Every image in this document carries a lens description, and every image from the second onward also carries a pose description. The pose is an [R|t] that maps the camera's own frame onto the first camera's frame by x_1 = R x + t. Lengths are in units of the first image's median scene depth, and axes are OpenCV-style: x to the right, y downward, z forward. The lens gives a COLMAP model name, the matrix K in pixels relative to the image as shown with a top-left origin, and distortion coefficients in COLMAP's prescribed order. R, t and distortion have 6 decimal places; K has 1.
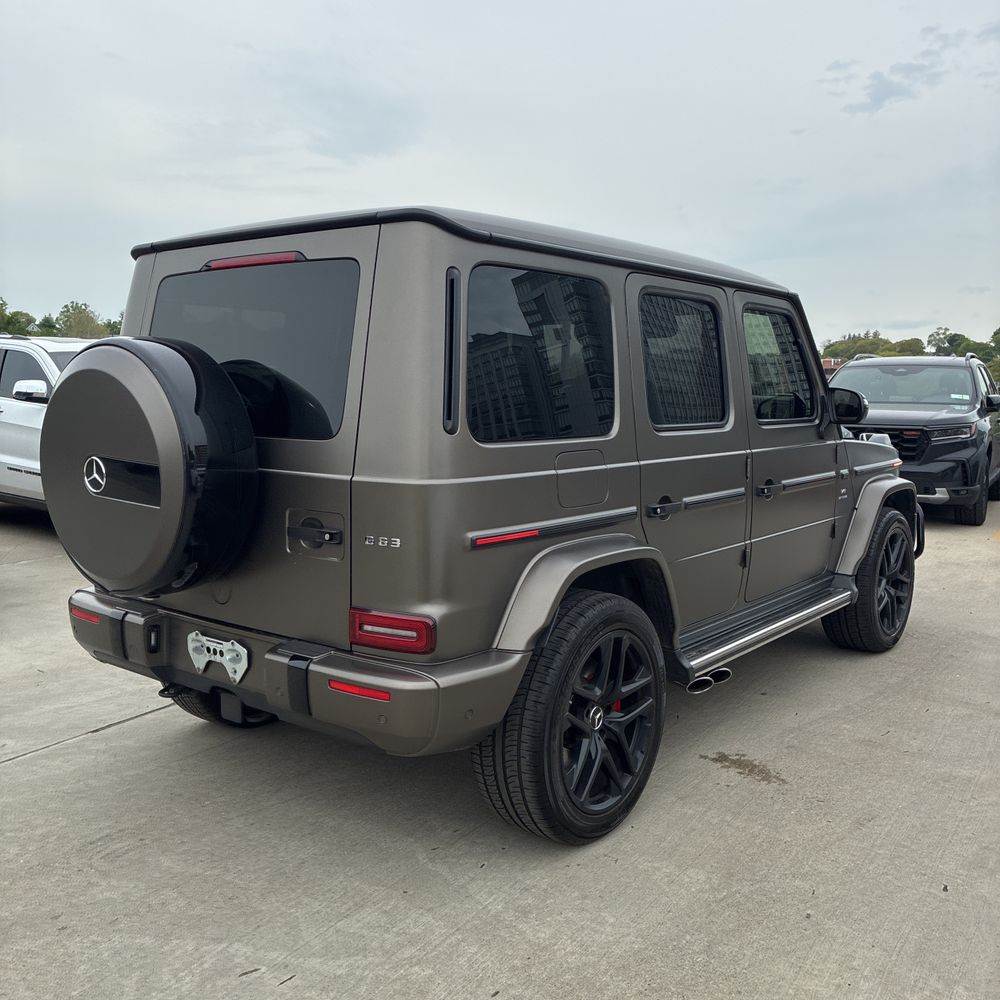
lens RADIAL K [[1011.3, 0, 481.1], [0, 1011.3, 488.8], [0, 0, 1]] dist [0.023890, 0.000000]
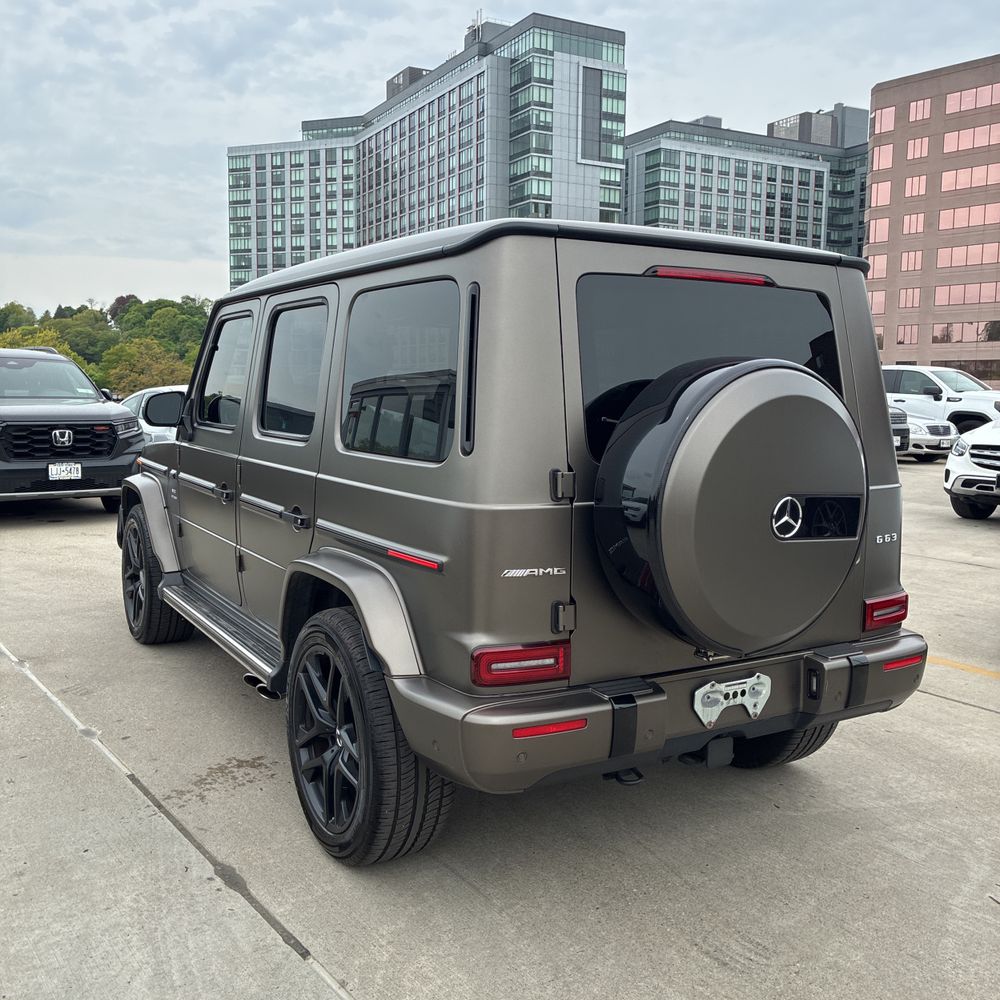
lens RADIAL K [[1011.3, 0, 486.2], [0, 1011.3, 485.5], [0, 0, 1]] dist [0.023890, 0.000000]
pose [[0.356999, -0.093167, 0.929447, -1.206891], [0.080659, 0.994372, 0.068694, -0.114538], [-0.930616, 0.050444, 0.362505, 0.874613]]
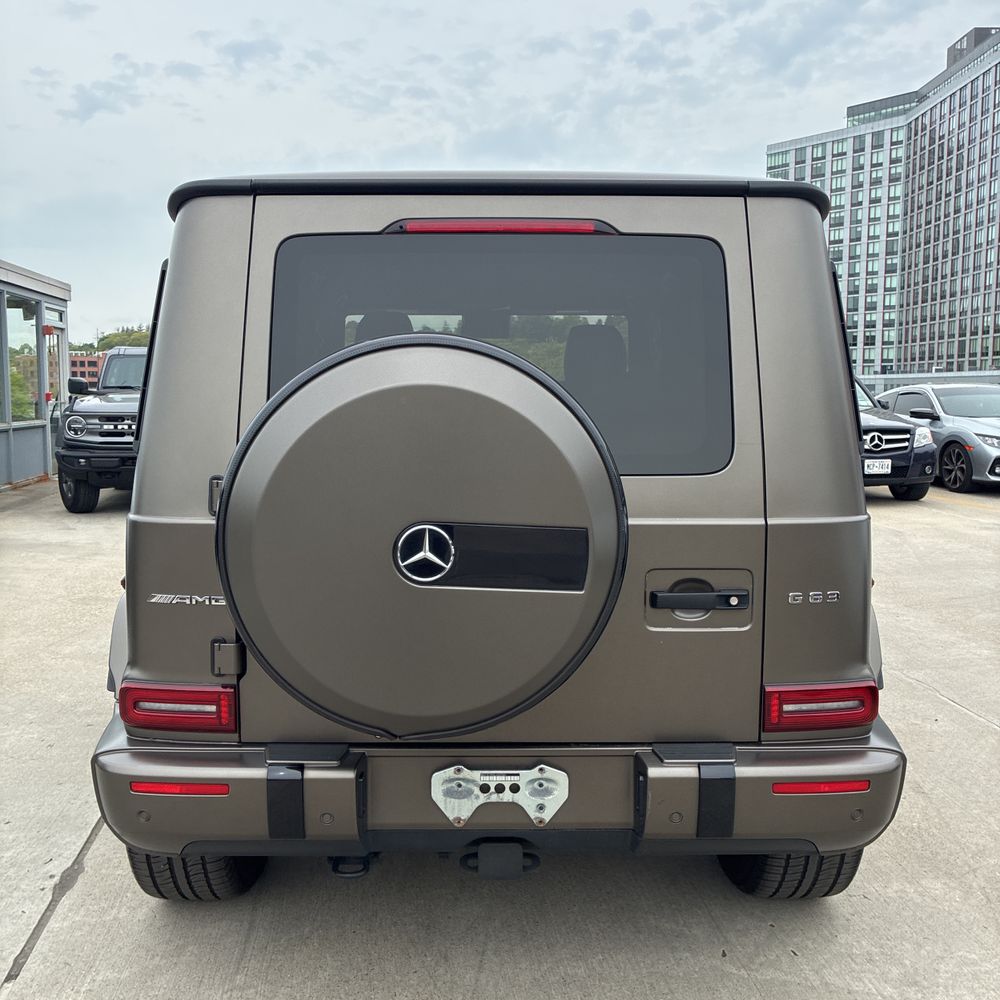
lens RADIAL K [[1011.3, 0, 484.0], [0, 1011.3, 493.9], [0, 0, 1]] dist [0.023890, 0.000000]
pose [[0.773305, -0.075092, 0.629572, -0.699840], [0.067394, 0.997071, 0.036145, -0.066643], [-0.630442, 0.014478, 0.776101, 0.471043]]
